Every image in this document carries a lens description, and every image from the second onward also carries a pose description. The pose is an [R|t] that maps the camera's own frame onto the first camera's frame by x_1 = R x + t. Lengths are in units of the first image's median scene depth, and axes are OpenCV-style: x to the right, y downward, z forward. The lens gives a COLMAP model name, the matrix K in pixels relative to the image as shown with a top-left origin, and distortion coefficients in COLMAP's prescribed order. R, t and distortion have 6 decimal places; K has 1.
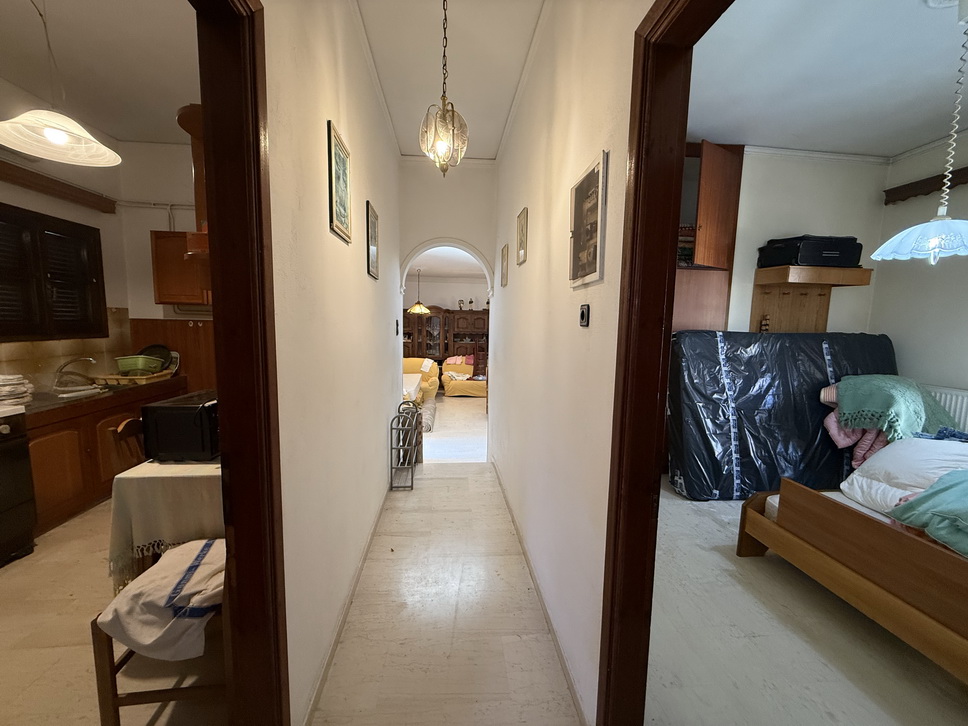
lens RADIAL K [[380.8, 0, 484.0], [0, 380.8, 363.0], [0, 0, 1]] dist [-0.001589, -0.000138]
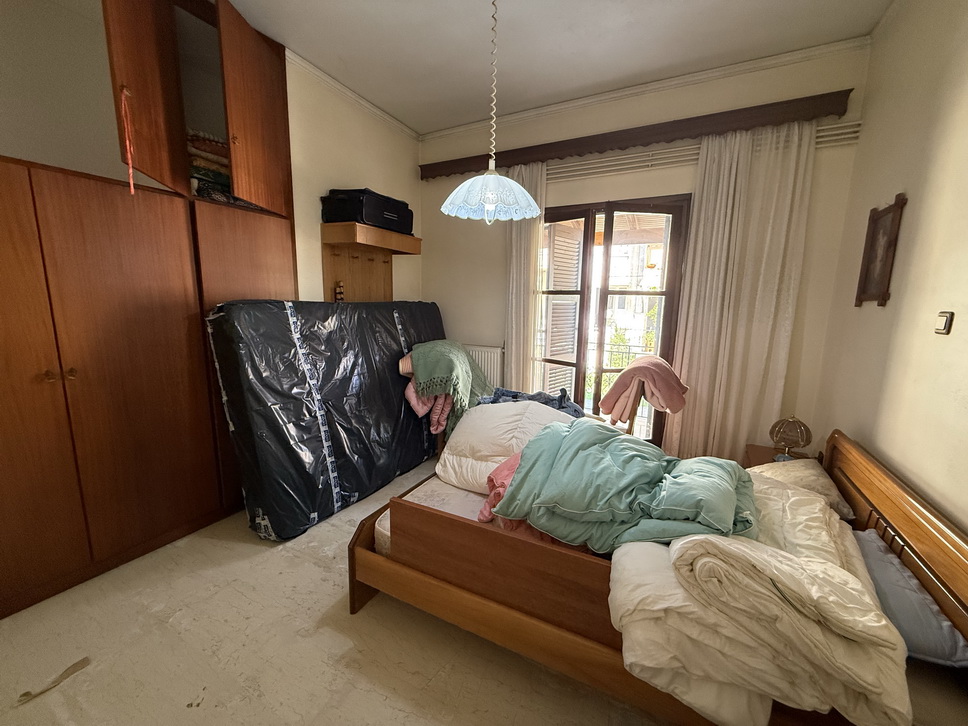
lens RADIAL K [[387.5, 0, 483.0], [0, 387.5, 364.8], [0, 0, 1]] dist [-0.000366, -0.000136]
pose [[0.547142, -0.147971, 0.823857, 0.197804], [0.084657, 0.988986, 0.121407, -0.021684], [-0.832748, 0.003319, 0.553642, 0.284326]]
